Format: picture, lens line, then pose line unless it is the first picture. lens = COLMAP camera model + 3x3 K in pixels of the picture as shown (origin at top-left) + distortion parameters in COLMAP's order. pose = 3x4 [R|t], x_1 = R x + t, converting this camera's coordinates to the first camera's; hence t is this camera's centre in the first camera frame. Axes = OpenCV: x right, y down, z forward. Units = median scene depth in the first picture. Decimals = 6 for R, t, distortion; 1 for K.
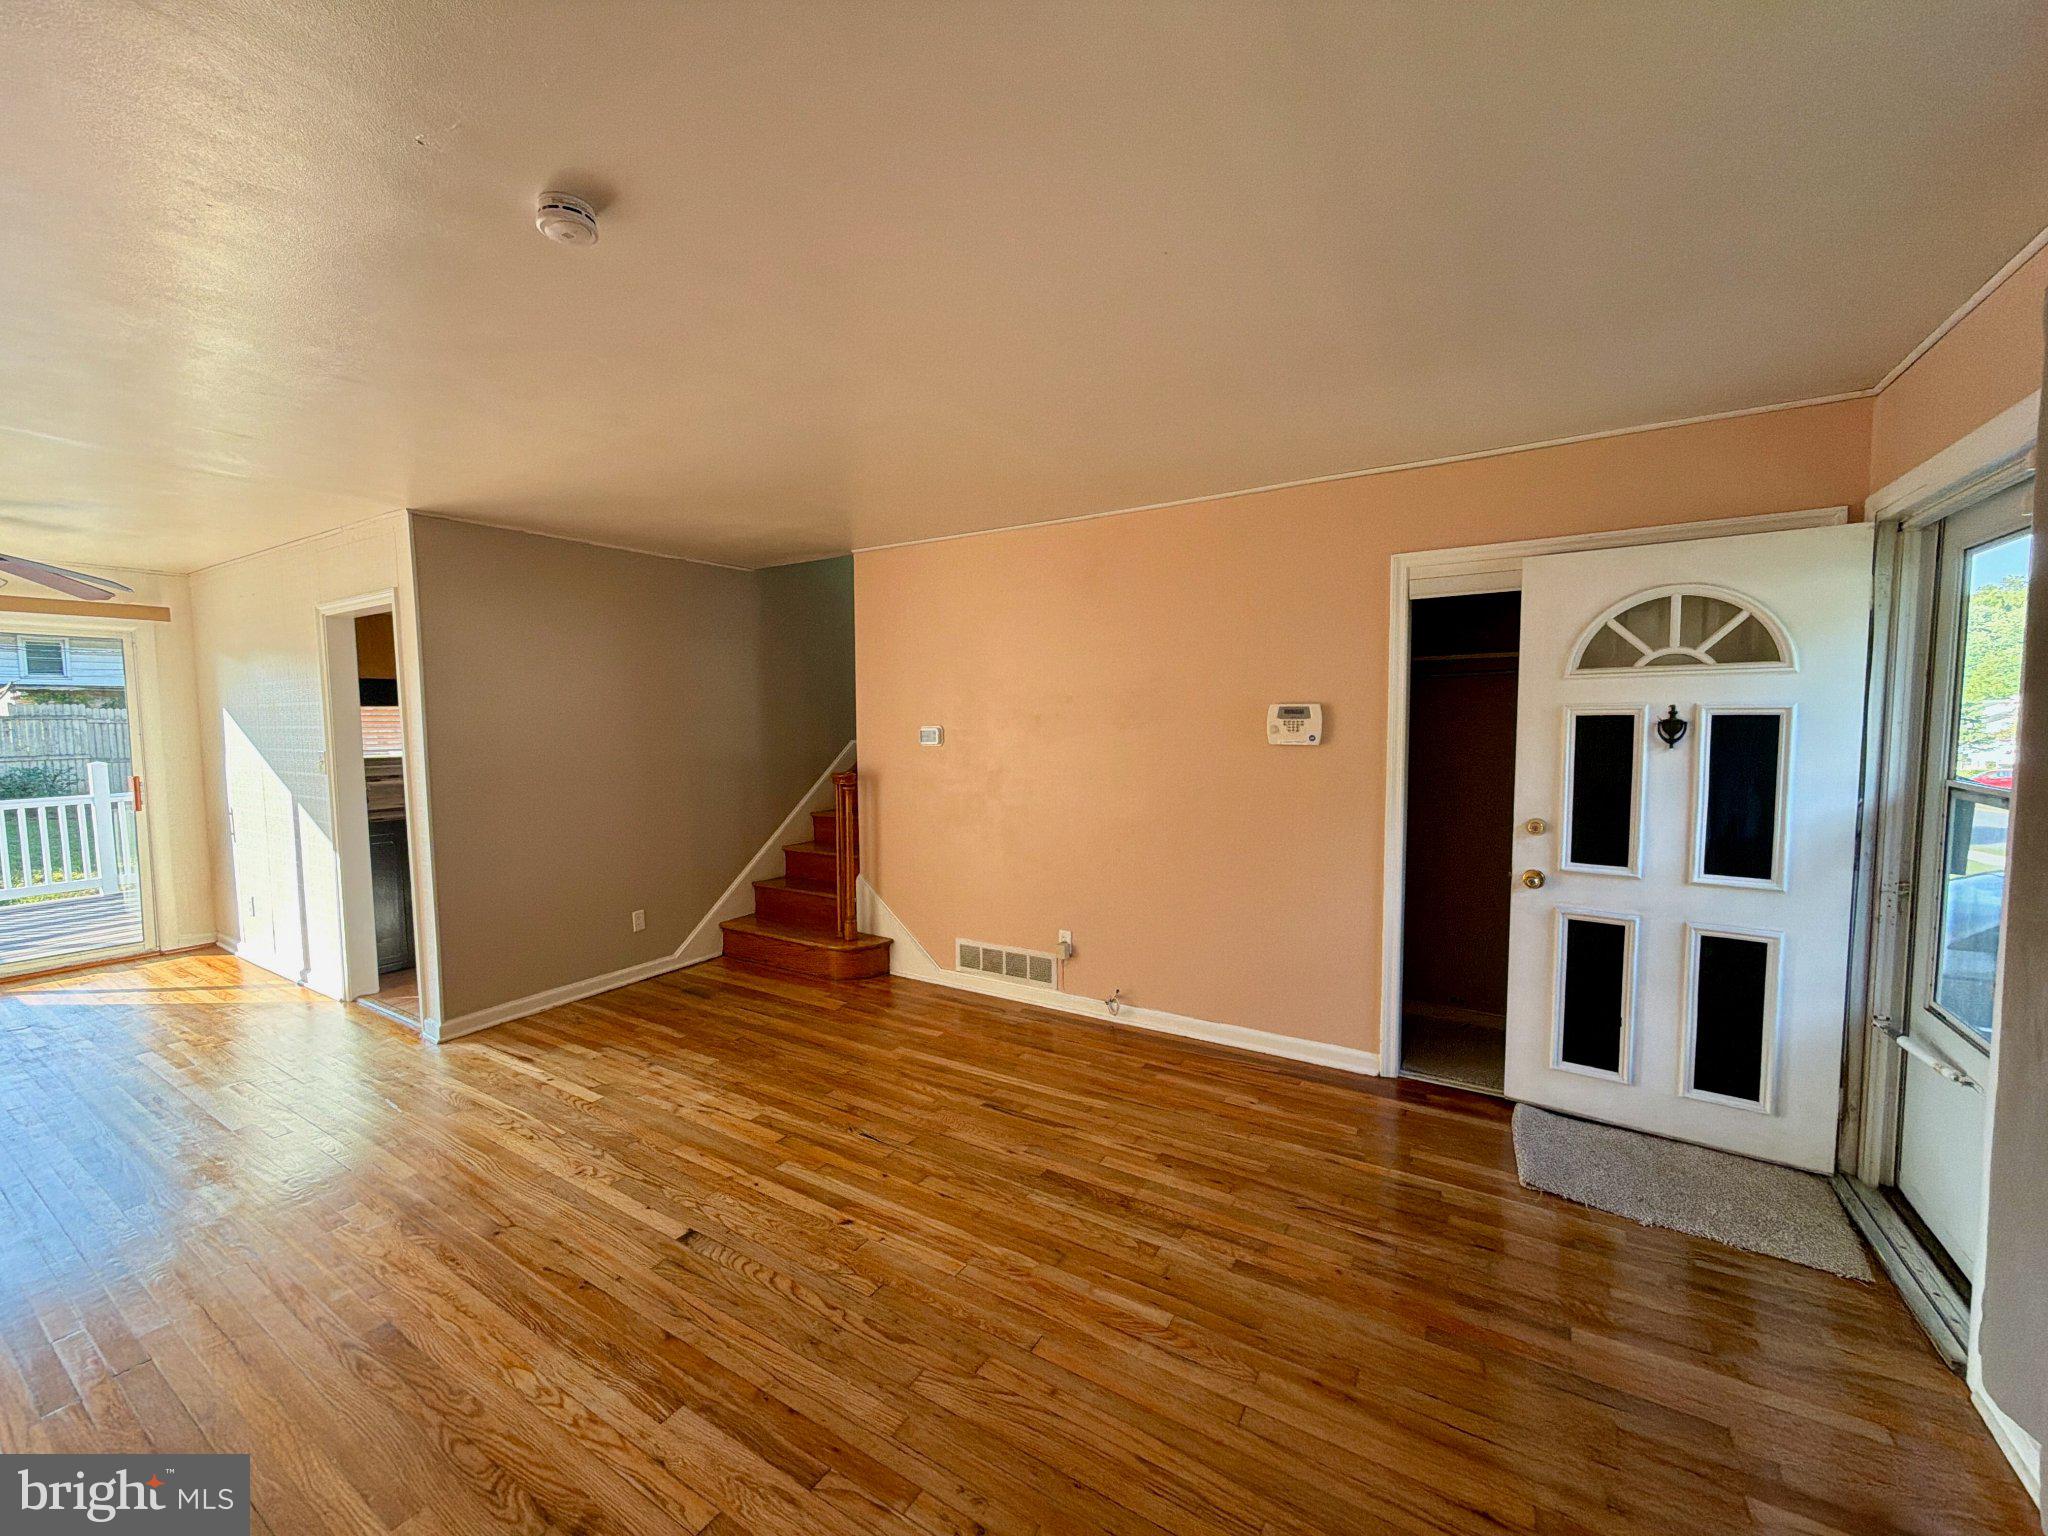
lens RADIAL K [[819.7, 0, 1023.2], [0, 819.7, 769.8], [0, 0, 1]] dist [0.001890, -0.000124]
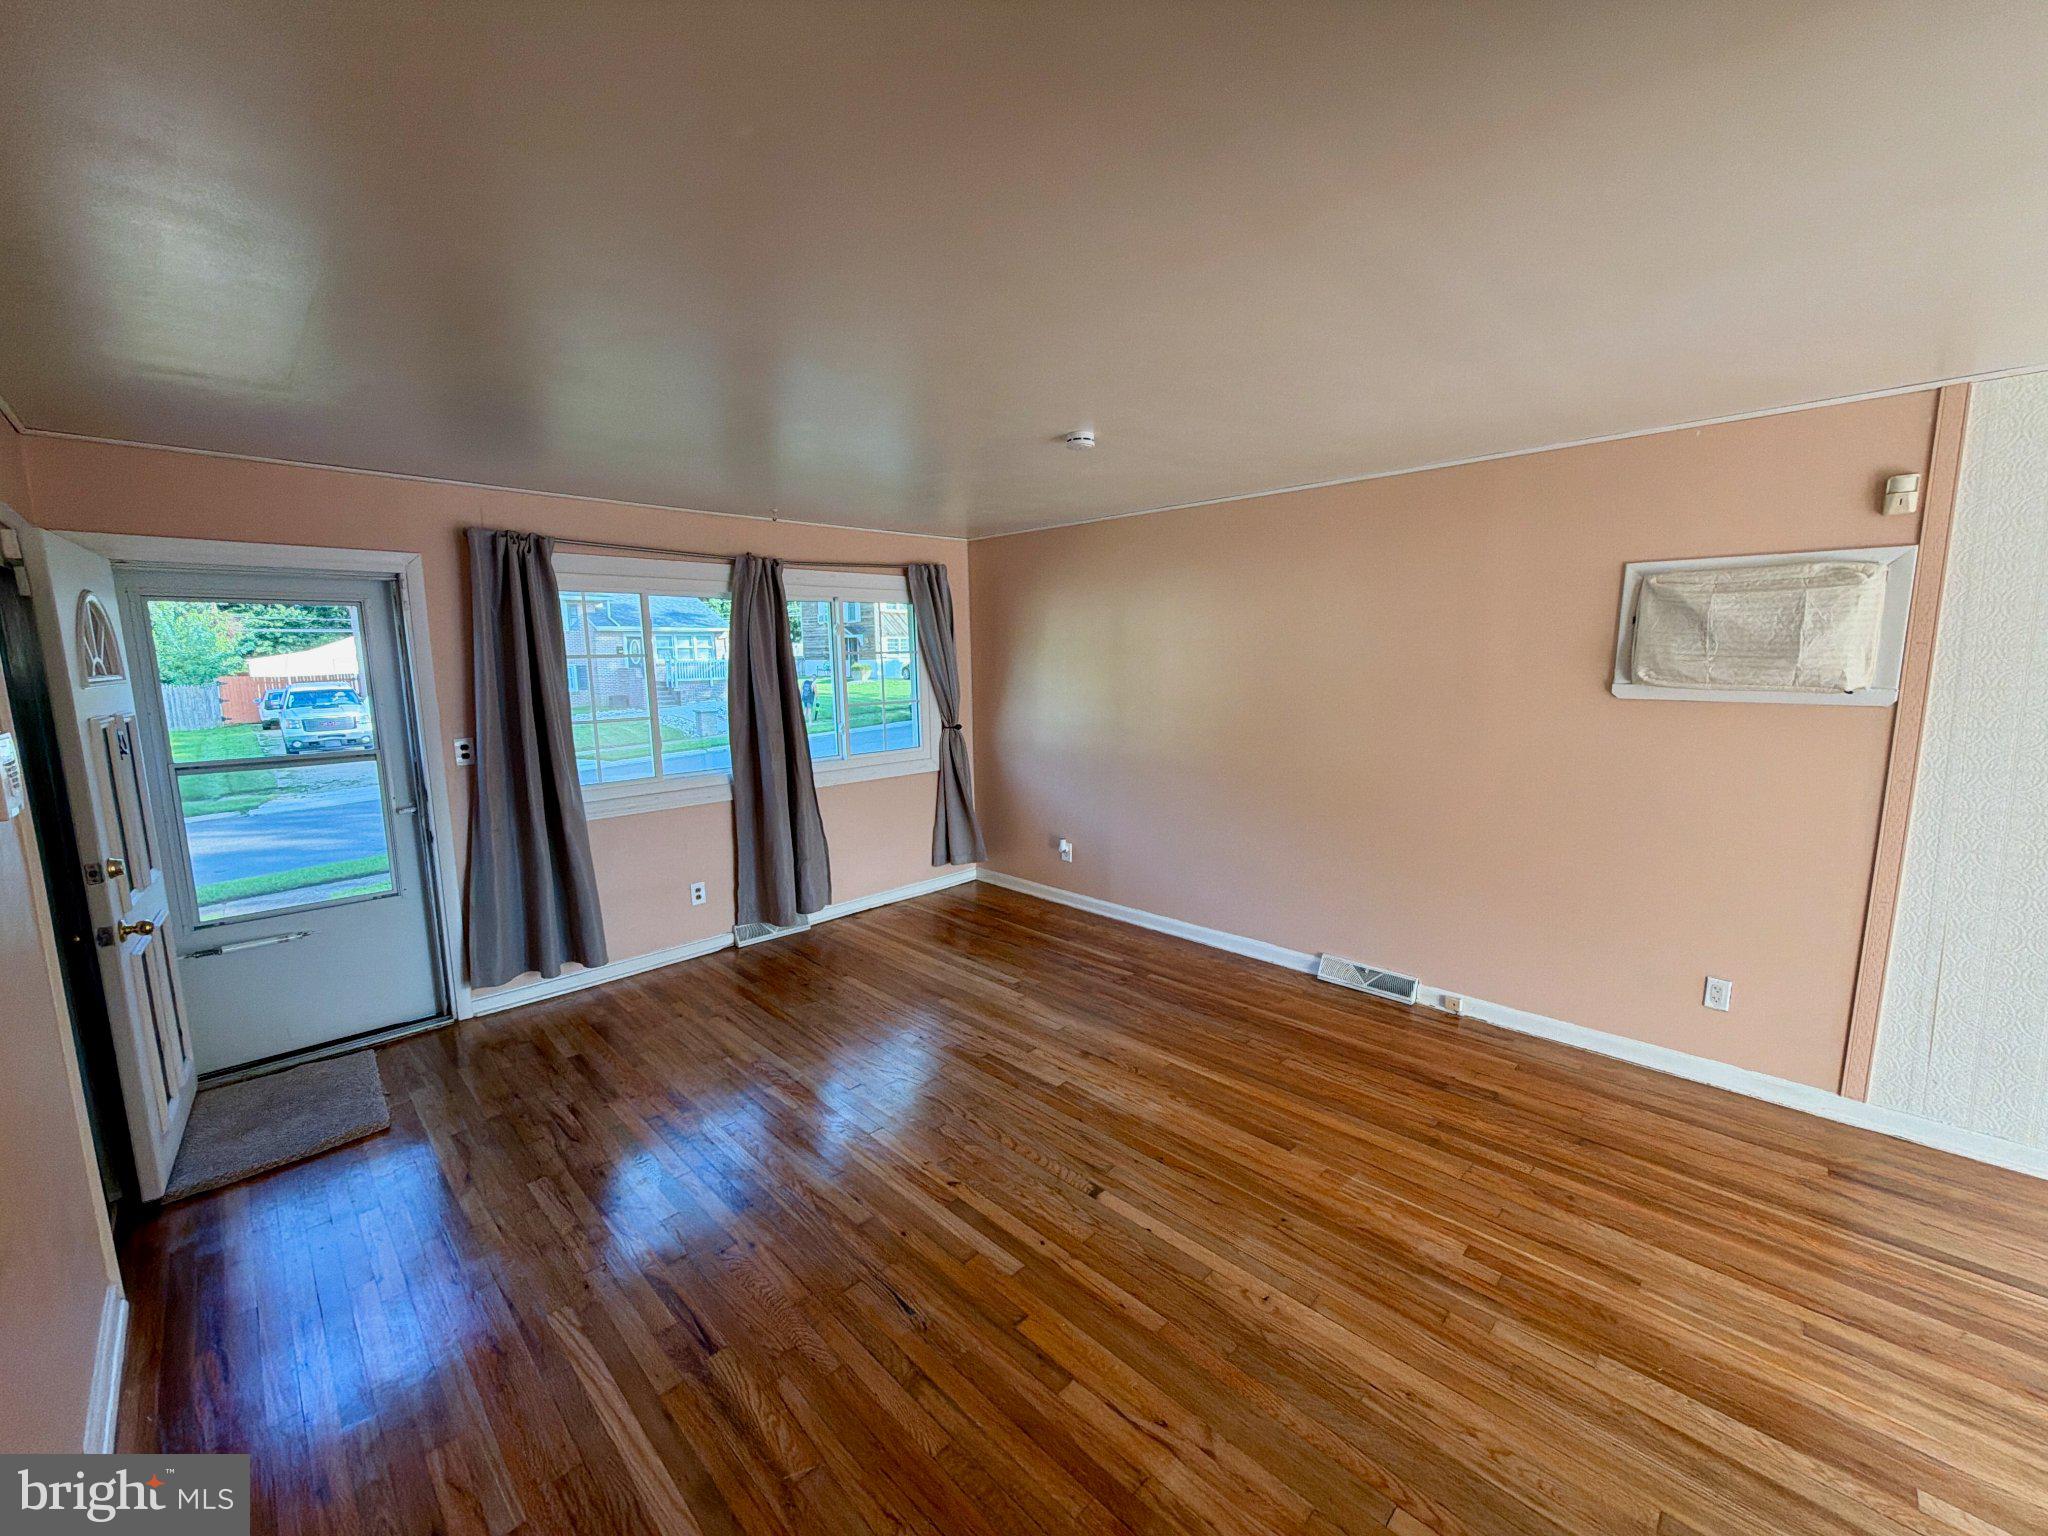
lens RADIAL K [[819.7, 0, 1022.7], [0, 819.7, 770.0], [0, 0, 1]] dist [0.001890, -0.000124]
pose [[-0.973973, -0.009827, 0.226450, -0.481994], [0.038876, 0.977013, 0.209606, -0.176021], [-0.223305, 0.212954, -0.951202, 1.676727]]
